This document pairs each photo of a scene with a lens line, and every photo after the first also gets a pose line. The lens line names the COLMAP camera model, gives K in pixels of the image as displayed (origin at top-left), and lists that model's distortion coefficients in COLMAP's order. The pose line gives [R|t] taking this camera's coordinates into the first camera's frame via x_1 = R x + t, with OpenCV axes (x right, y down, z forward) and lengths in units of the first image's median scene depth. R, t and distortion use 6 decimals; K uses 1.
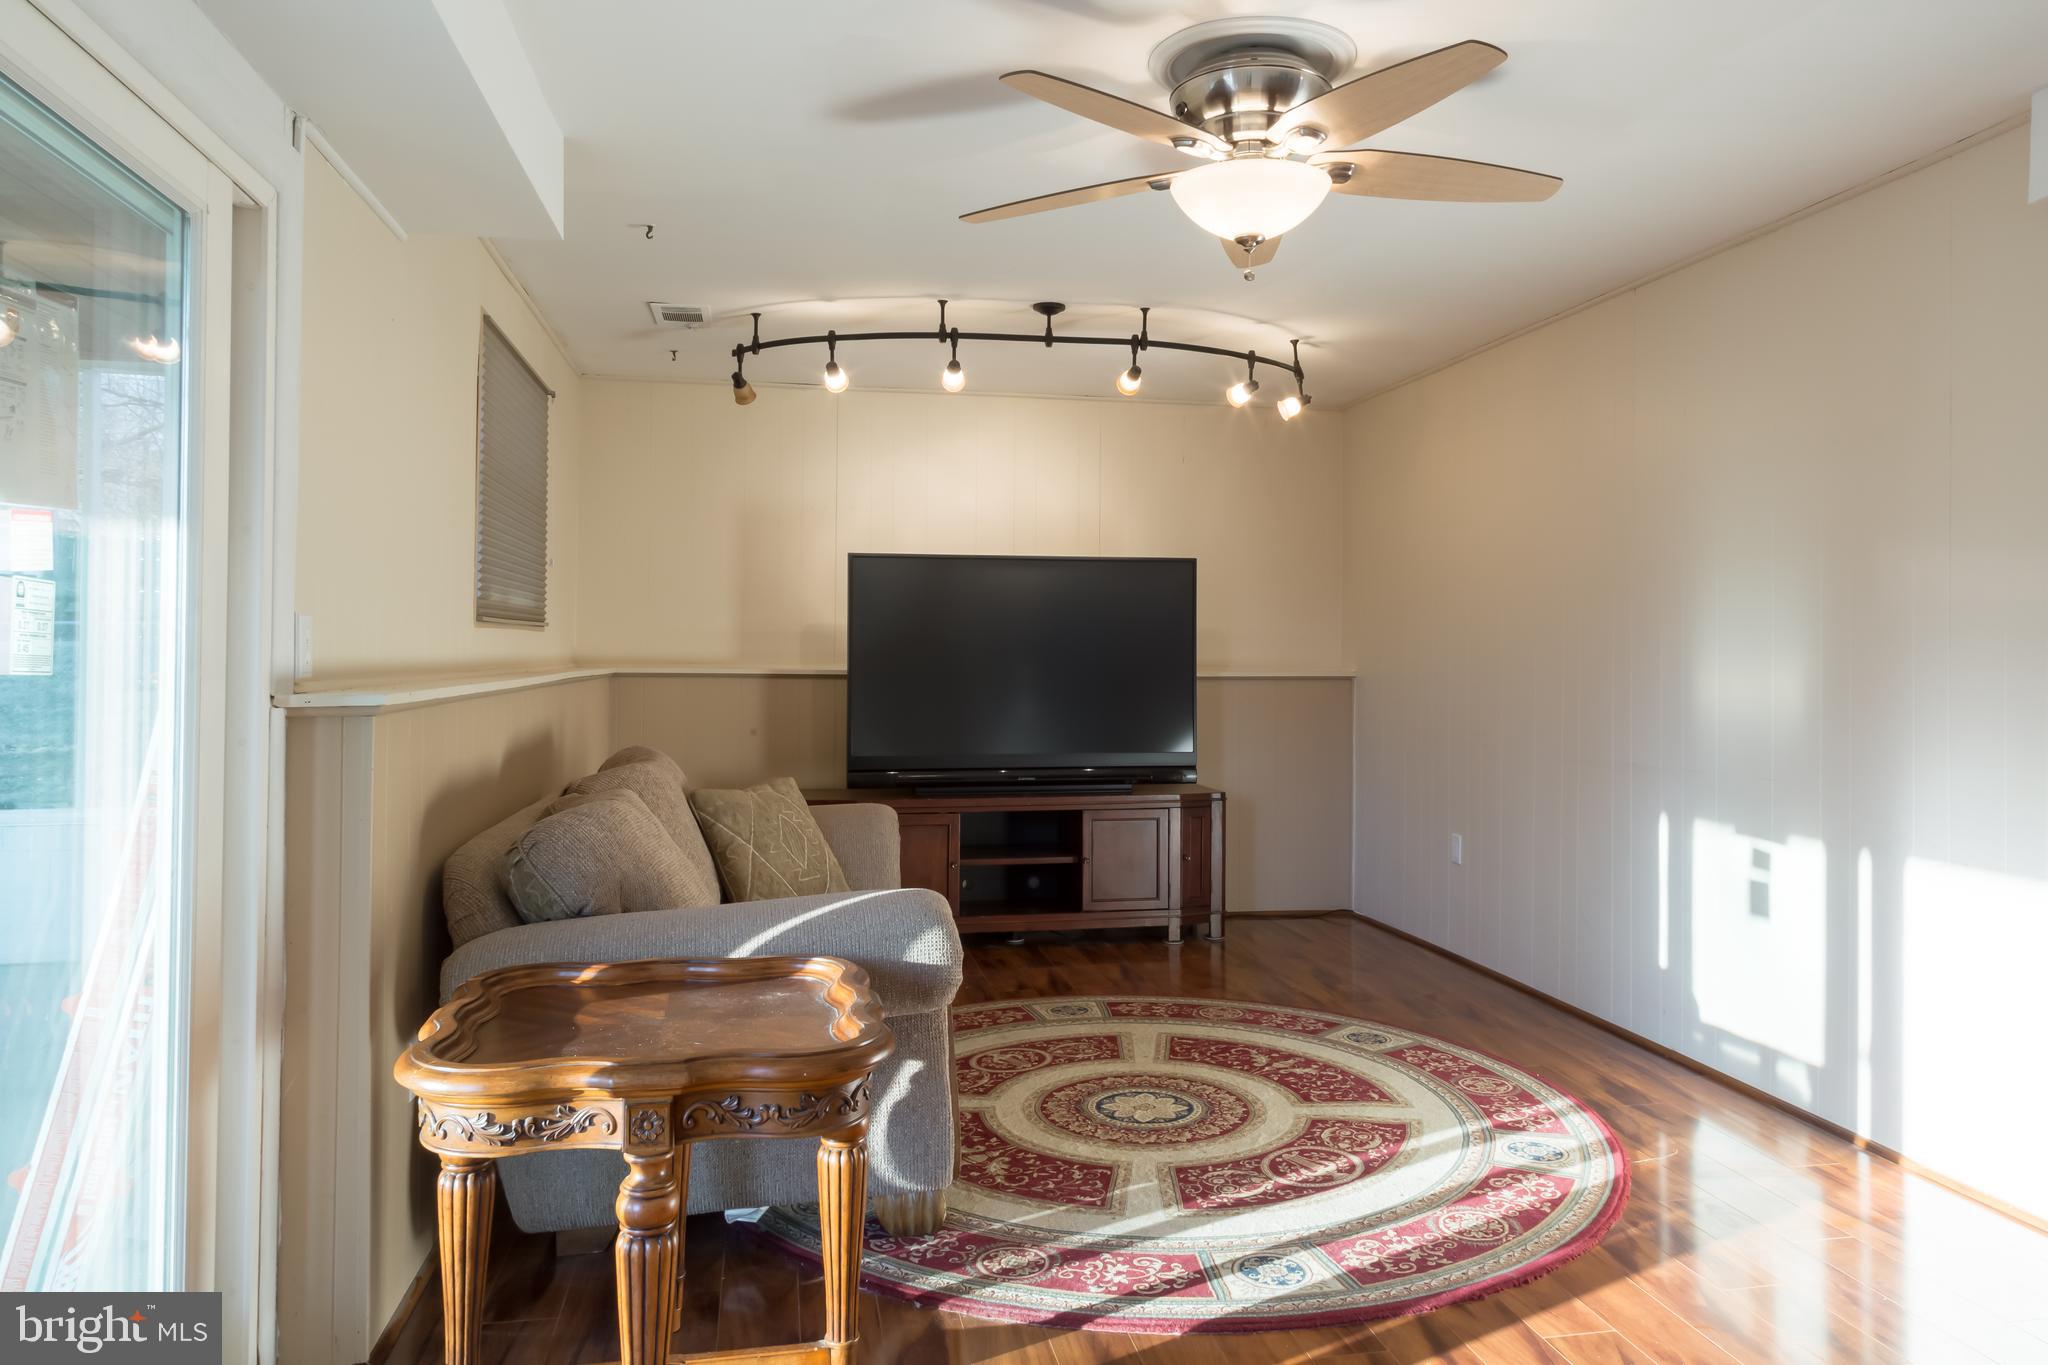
lens RADIAL K [[1395.9, 0, 1028.4], [0, 1395.9, 651.2], [0, 0, 1]] dist [0.001988, -0.000971]
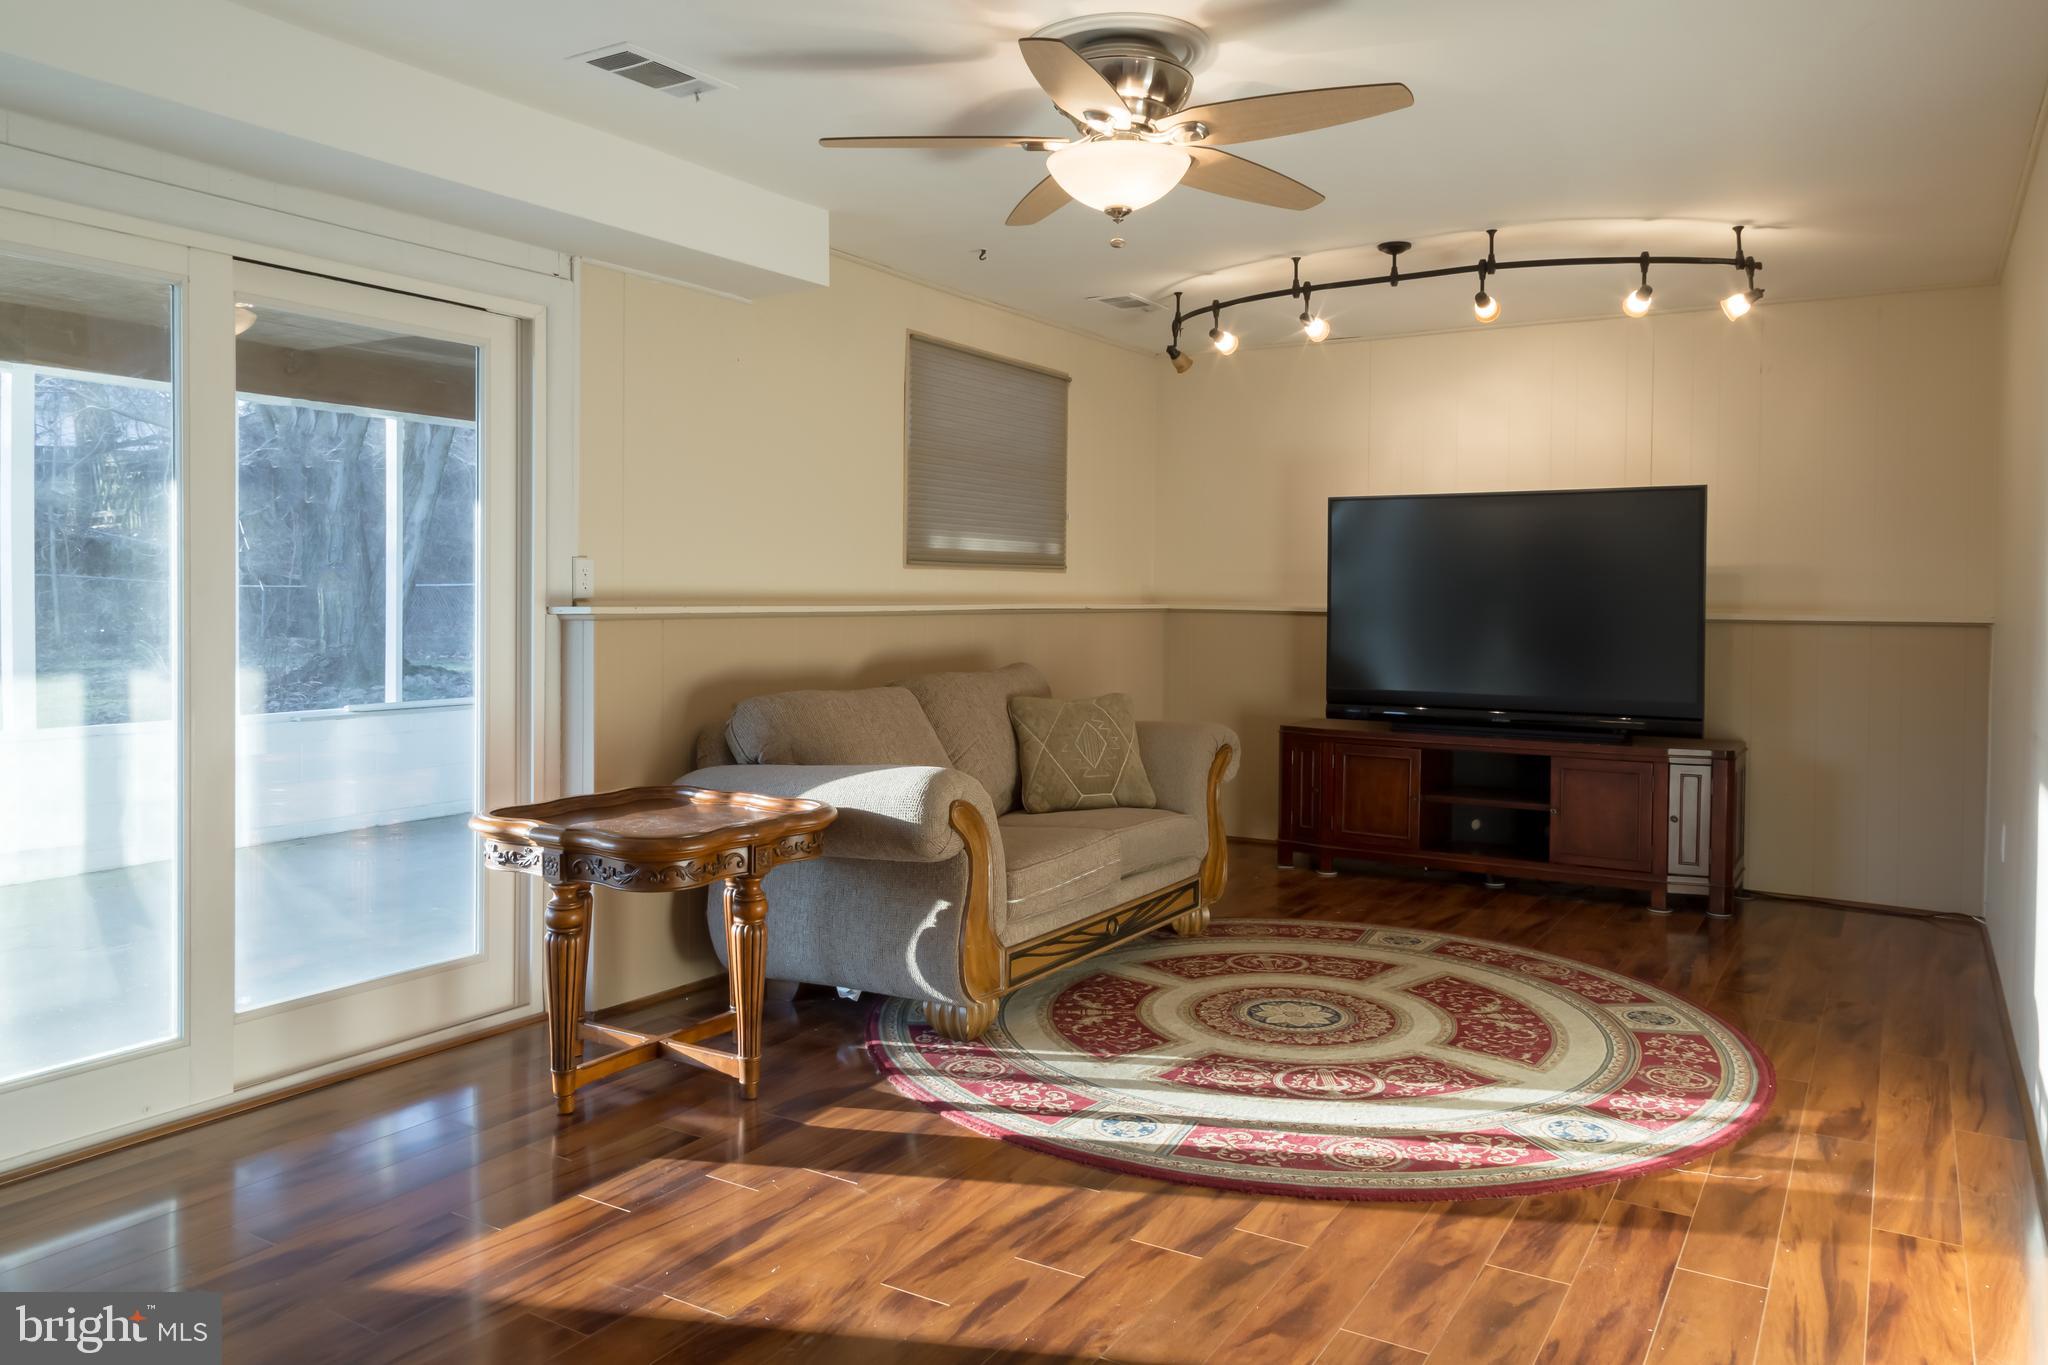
lens RADIAL K [[1395.9, 0, 1028.4], [0, 1395.9, 651.2], [0, 0, 1]] dist [0.001988, -0.000971]
pose [[0.738130, 0.028738, -0.674046, 0.685240], [-0.003977, 0.999260, 0.038248, 0.011499], [0.674647, -0.025551, 0.737698, 0.092995]]
